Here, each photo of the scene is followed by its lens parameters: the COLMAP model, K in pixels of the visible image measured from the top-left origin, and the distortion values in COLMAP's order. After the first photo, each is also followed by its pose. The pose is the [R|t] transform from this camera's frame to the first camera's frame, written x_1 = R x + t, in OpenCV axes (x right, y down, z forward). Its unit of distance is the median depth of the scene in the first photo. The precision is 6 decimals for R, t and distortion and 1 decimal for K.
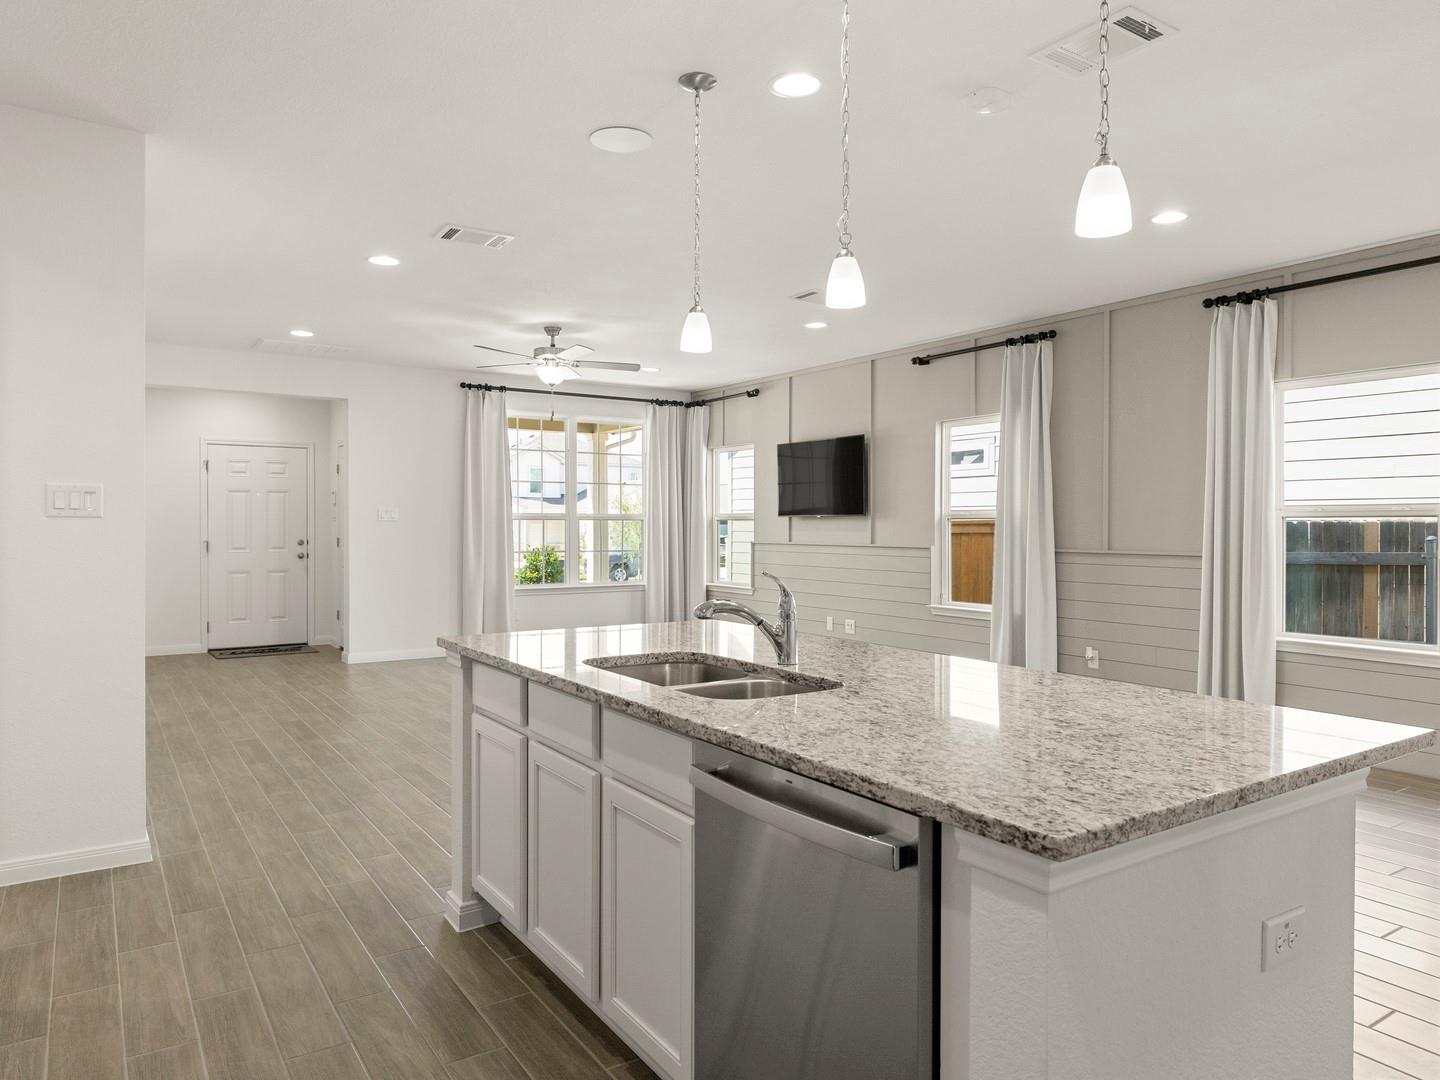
lens RADIAL K [[952.9, 0, 722.3], [0, 952.9, 528.5], [0, 0, 1]] dist [0.001038, -0.002949]
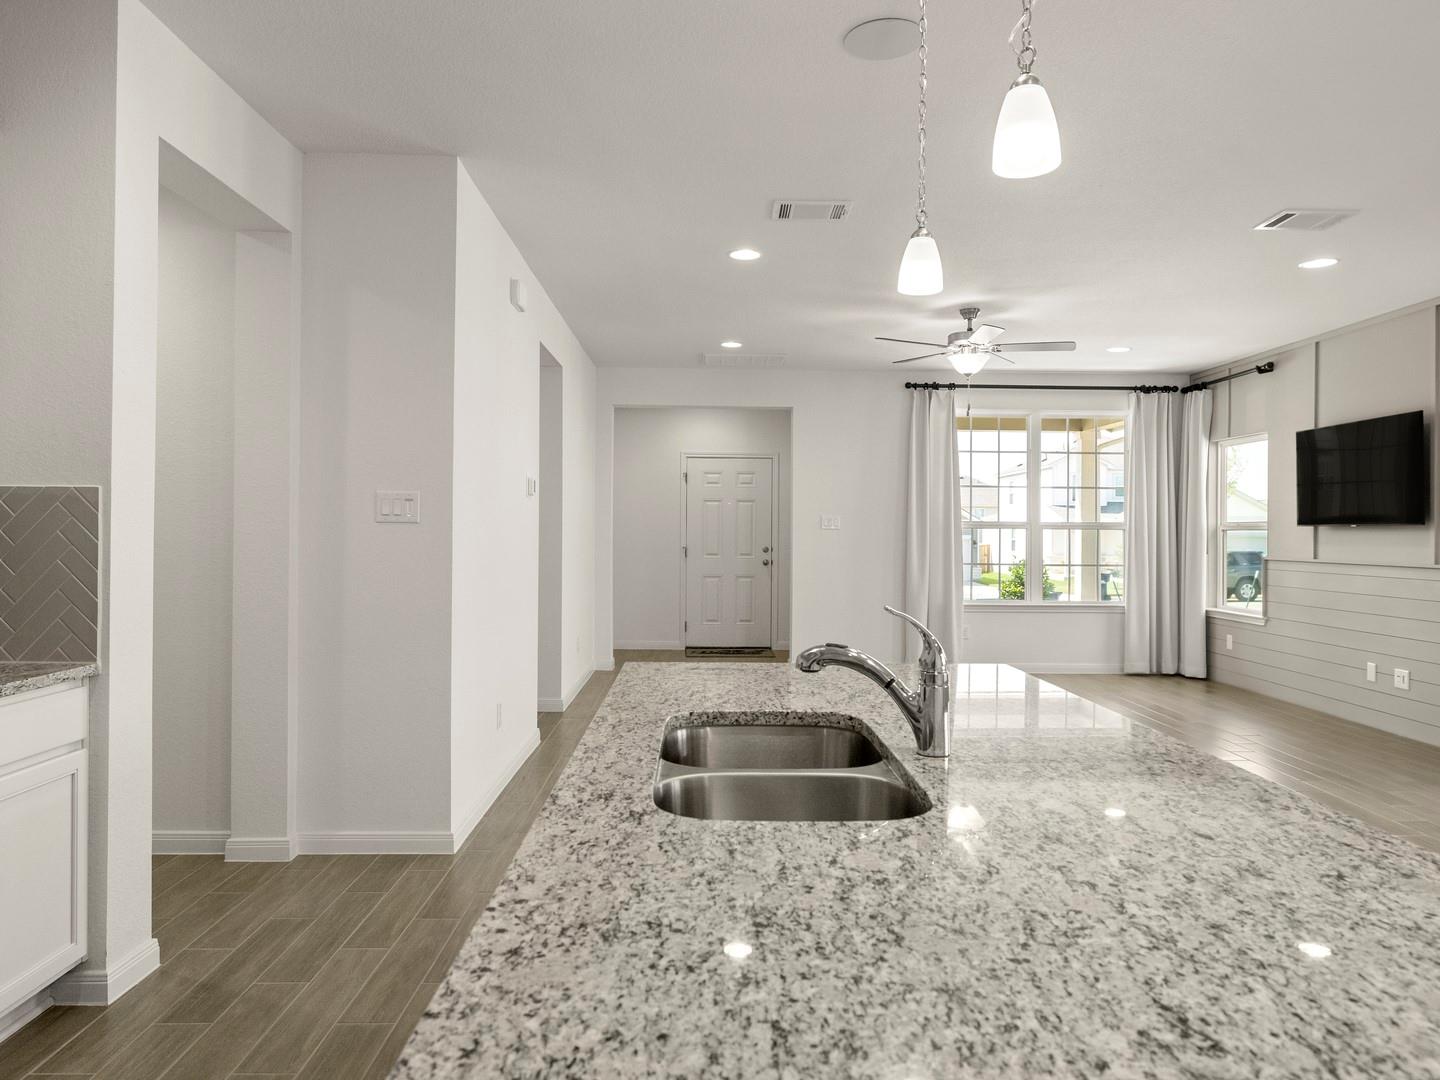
lens RADIAL K [[952.9, 0, 726.3], [0, 952.9, 532.4], [0, 0, 1]] dist [0.001038, -0.002949]
pose [[0.845568, 0.006545, -0.533828, 0.079692], [-0.009703, 0.999948, -0.003108, -0.000380], [0.533780, 0.007807, 0.845587, 0.108217]]
